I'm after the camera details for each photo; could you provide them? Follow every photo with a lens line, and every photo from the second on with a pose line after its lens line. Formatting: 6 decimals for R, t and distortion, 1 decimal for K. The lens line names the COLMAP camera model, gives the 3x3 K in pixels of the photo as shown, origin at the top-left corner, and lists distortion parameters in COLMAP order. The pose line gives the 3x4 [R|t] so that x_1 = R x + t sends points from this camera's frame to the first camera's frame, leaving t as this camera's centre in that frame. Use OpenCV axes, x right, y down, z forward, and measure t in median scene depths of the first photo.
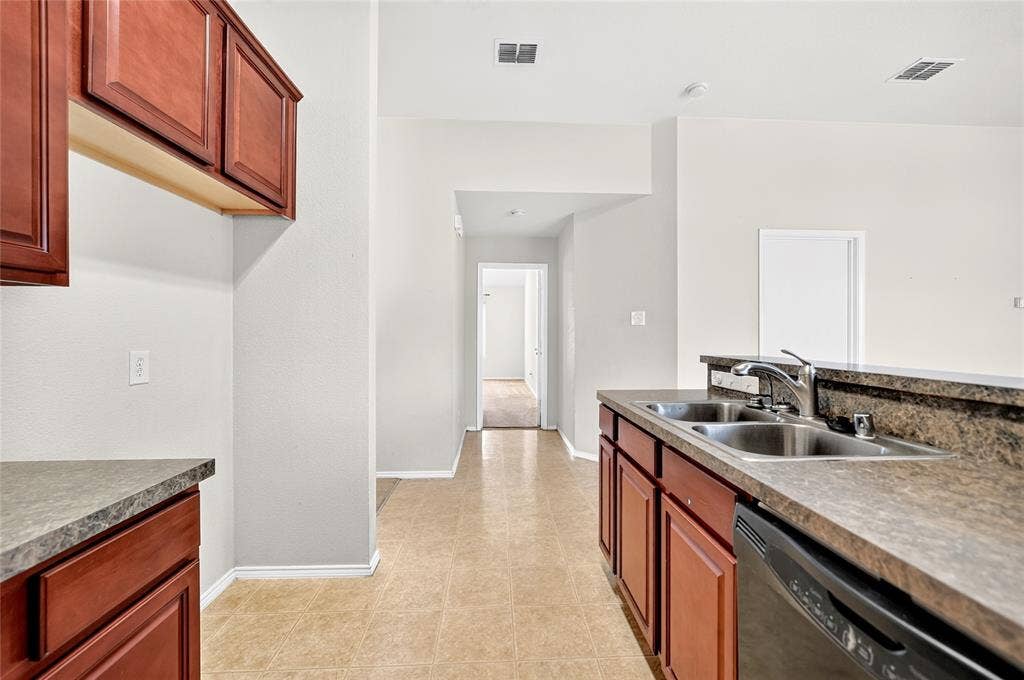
lens RADIAL K [[398.2, 0, 515.2], [0, 398.2, 334.9], [0, 0, 1]] dist [-0.008499, 0.000219]
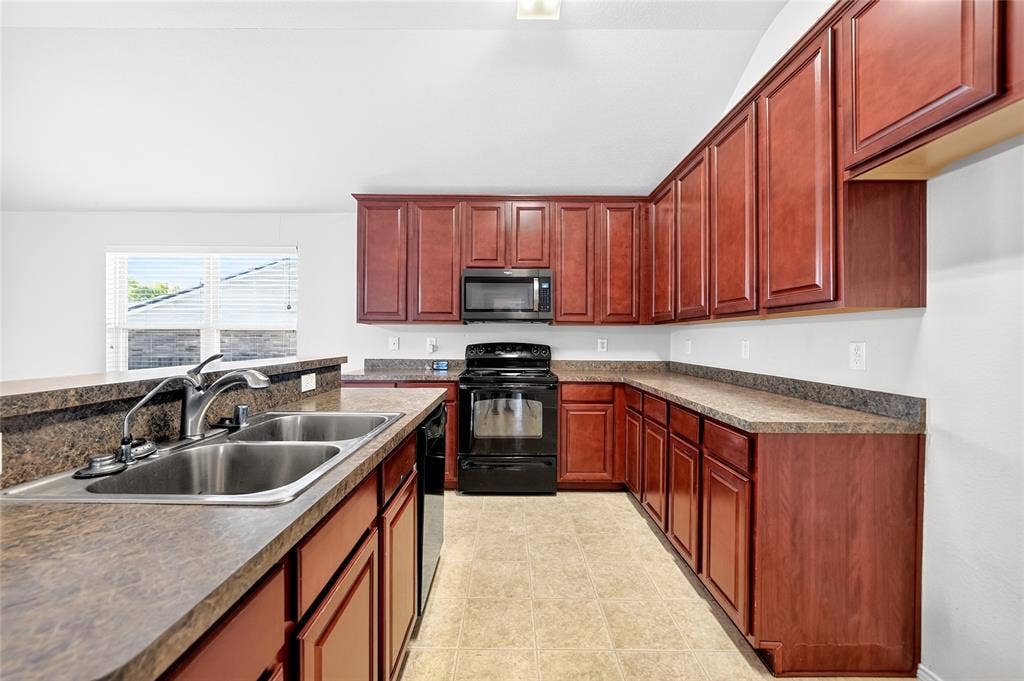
lens RADIAL K [[398.2, 0, 515.2], [0, 398.2, 335.4], [0, 0, 1]] dist [-0.008499, 0.000219]
pose [[-0.999102, -0.006216, 0.041920, 0.035542], [-0.006326, 0.999977, -0.002484, -0.002675], [-0.041904, -0.002747, -0.999118, 1.757619]]
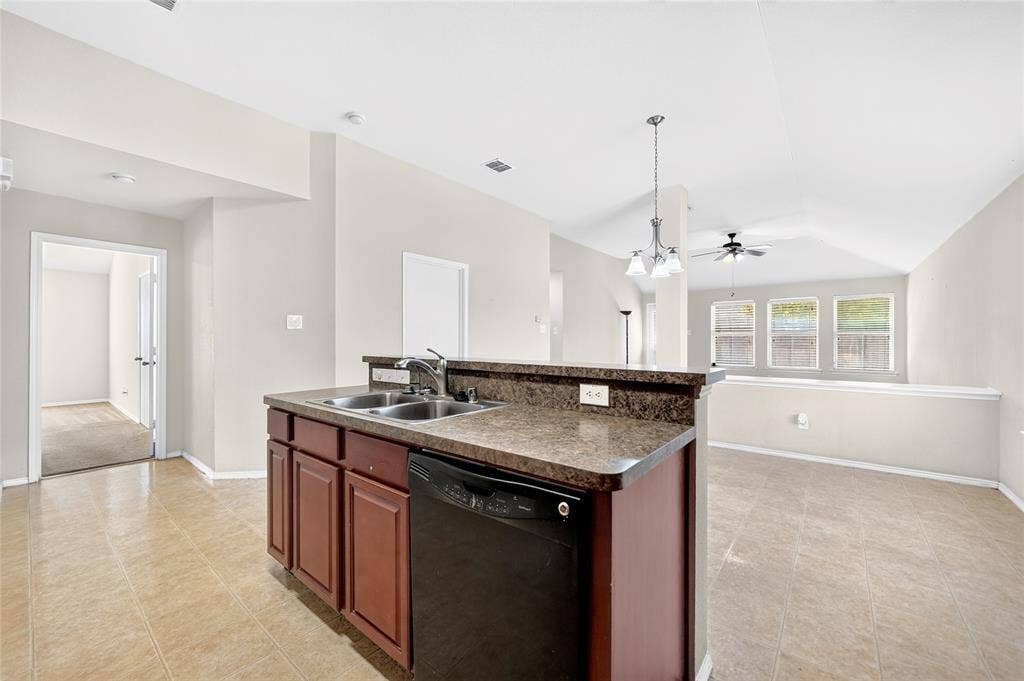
lens RADIAL K [[414.1, 0, 506.8], [0, 414.1, 339.2], [0, 0, 1]] dist [-0.000084, 0.000019]
pose [[0.677162, -0.000024, 0.735834, -0.214176], [0.000562, 1.000000, -0.000485, 0.004595], [-0.735834, 0.000742, 0.677161, -0.196214]]
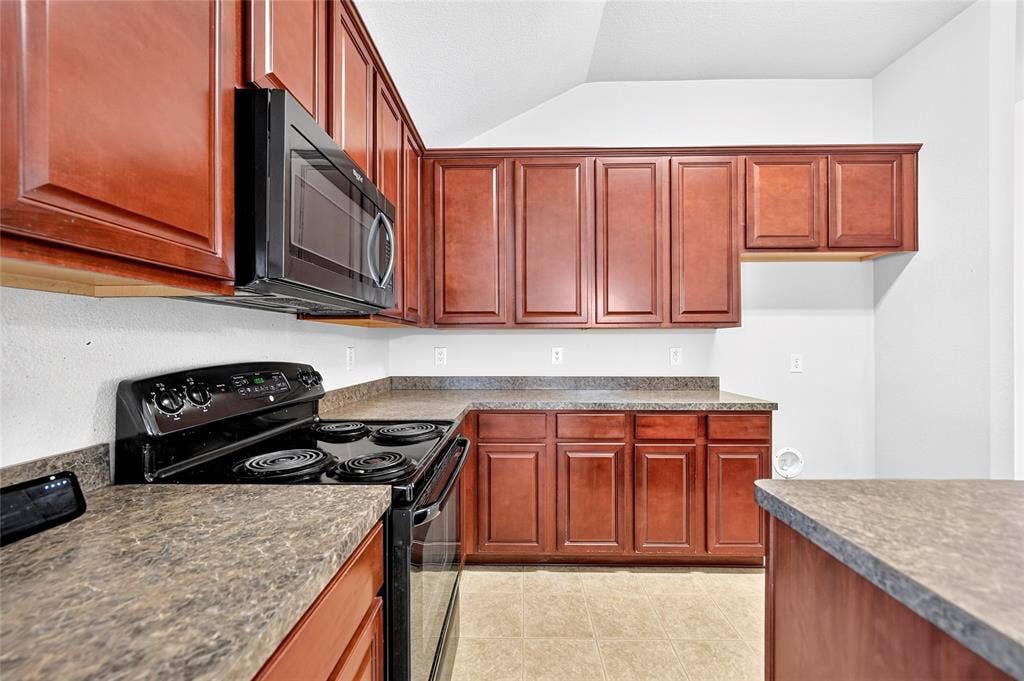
lens RADIAL K [[414.1, 0, 506.8], [0, 414.1, 339.2], [0, 0, 1]] dist [-0.000084, 0.000019]
pose [[-0.068998, -0.013333, -0.997528, 1.132594], [-0.000702, 0.999911, -0.013316, -0.003771], [0.997617, -0.000218, -0.069001, -0.227699]]
